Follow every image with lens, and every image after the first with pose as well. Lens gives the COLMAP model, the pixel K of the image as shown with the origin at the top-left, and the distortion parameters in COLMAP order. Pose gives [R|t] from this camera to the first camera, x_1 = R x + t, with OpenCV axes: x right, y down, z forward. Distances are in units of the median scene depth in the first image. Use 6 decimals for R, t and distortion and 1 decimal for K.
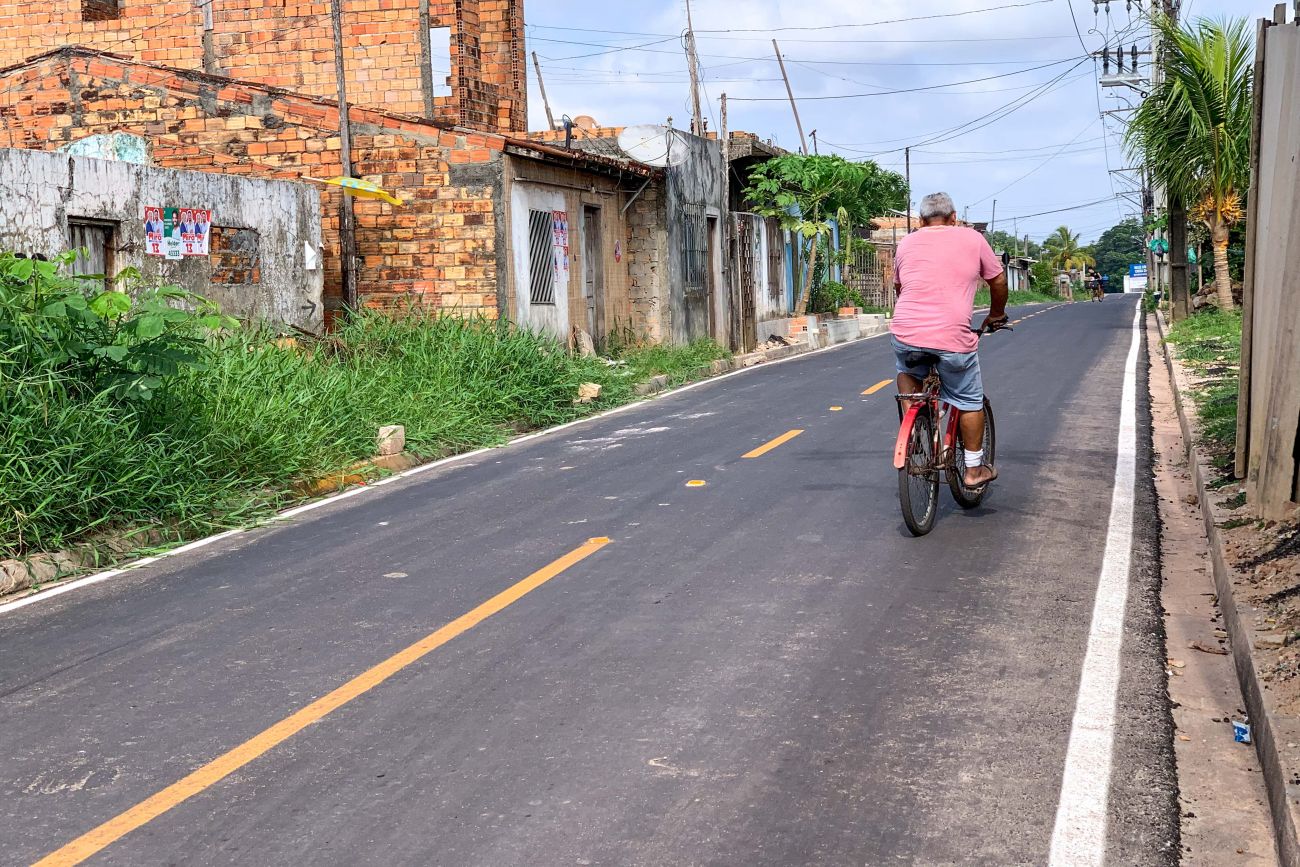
lens RADIAL K [[1868.8, 0, 683.6], [0, 1868.8, 432.7], [0, 0, 1]] dist [0.005859, 0.629477]
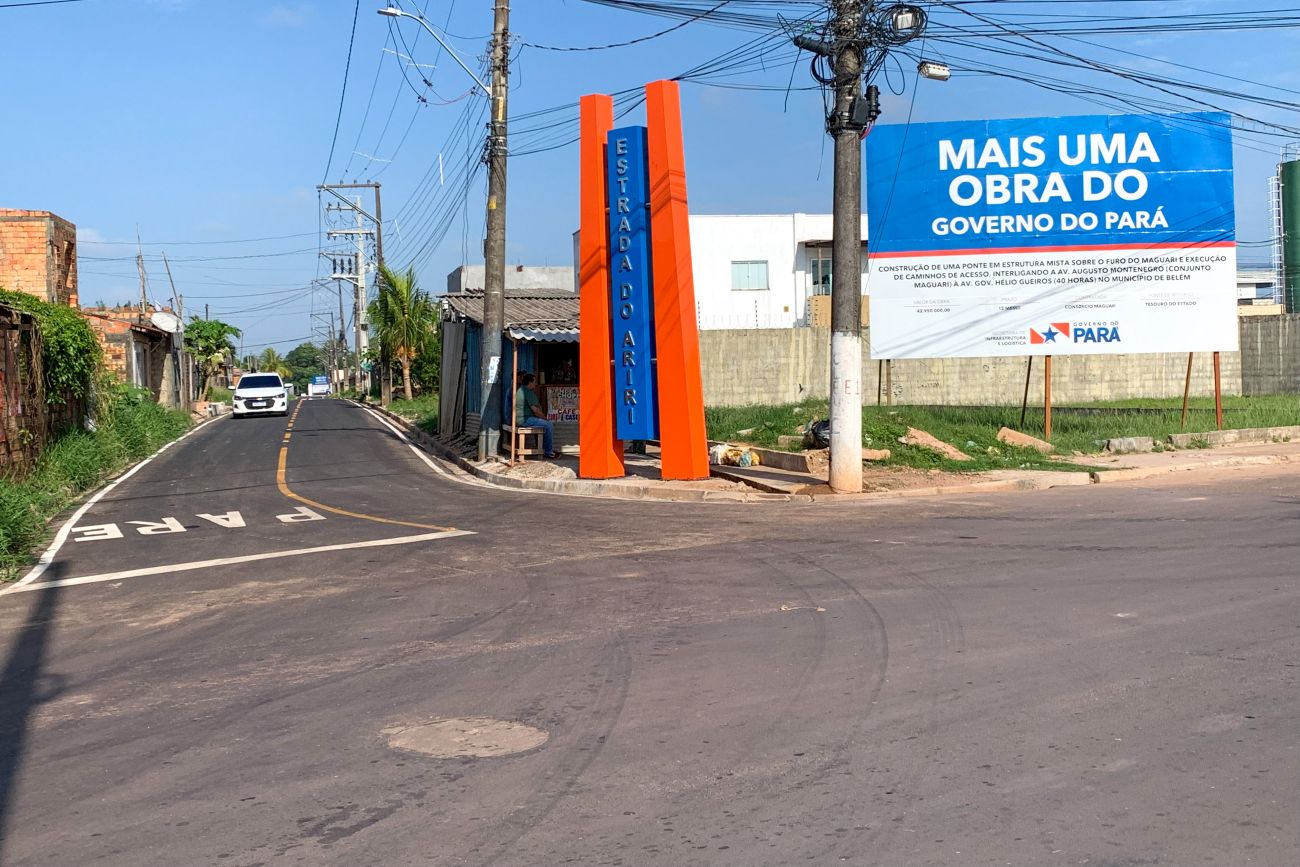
lens RADIAL K [[1418.8, 0, 650.1], [0, 1418.8, 374.0], [0, 0, 1]] dist [0.114146, 0.000289]
pose [[0.891975, 0.012393, 0.451916, -0.328370], [0.028531, 0.996088, -0.083629, 0.080744], [-0.451184, 0.087488, 0.888132, -0.928852]]
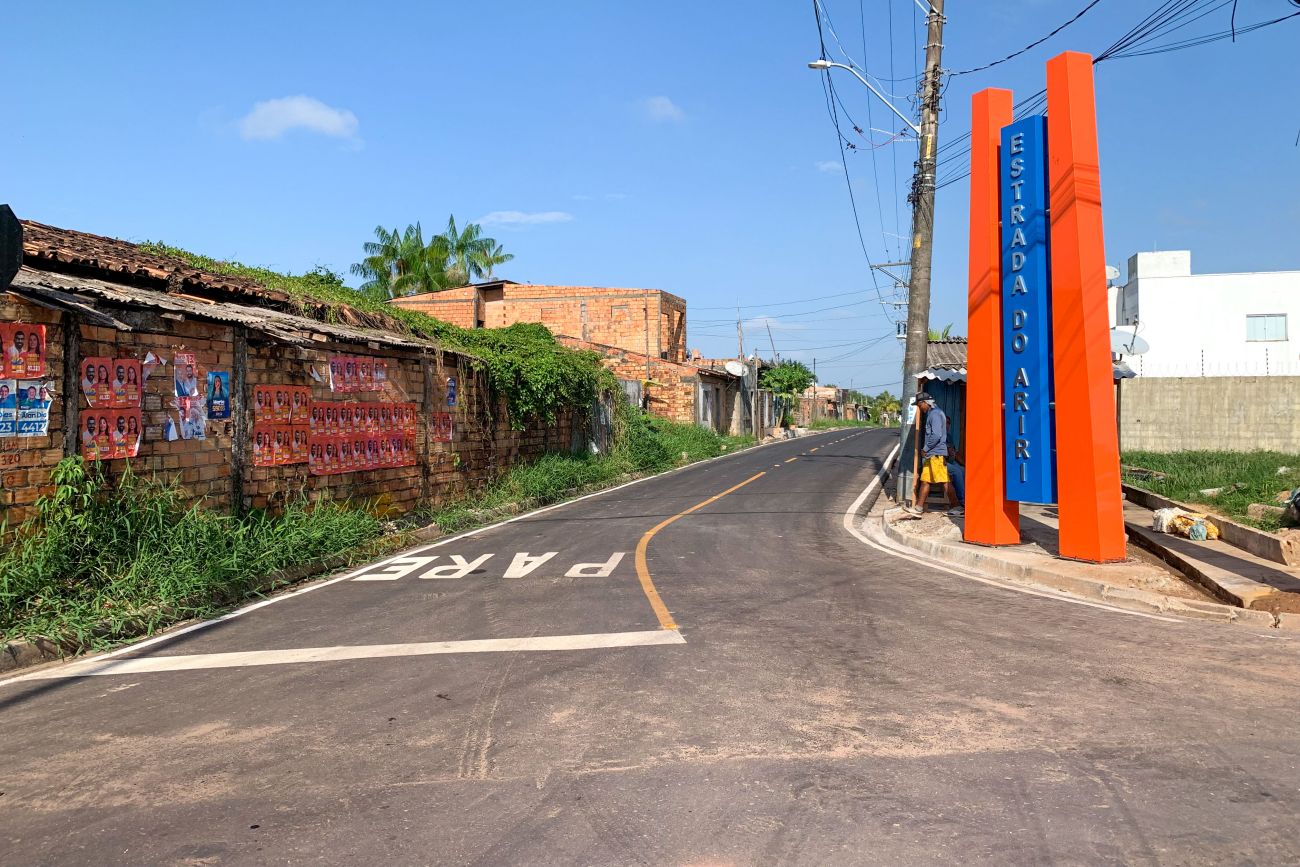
lens RADIAL K [[960.3, 0, 648.0], [0, 960.3, 392.5], [0, 0, 1]] dist [0.007470, -0.001864]
pose [[0.998328, 0.034960, -0.046039, -0.101435], [-0.039295, 0.994517, -0.096909, 0.045786], [0.042399, 0.098556, 0.994228, -0.623758]]
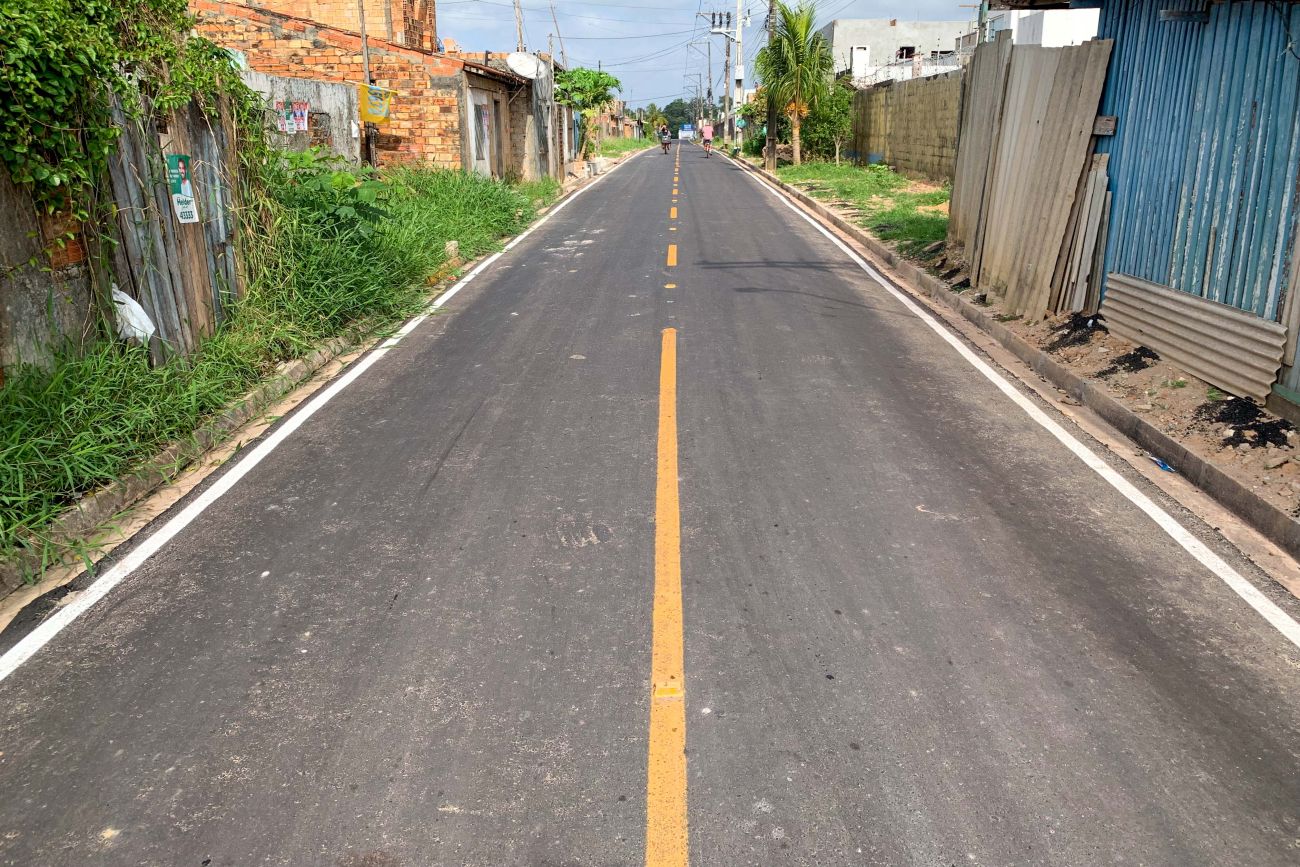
lens RADIAL K [[960.3, 0, 648.0], [0, 960.3, 392.5], [0, 0, 1]] dist [0.007470, -0.001864]
pose [[0.978656, -0.022529, 0.204265, -0.113678], [-0.016172, 0.982448, 0.185837, -0.024232], [-0.204866, -0.185173, 0.961114, 0.054801]]
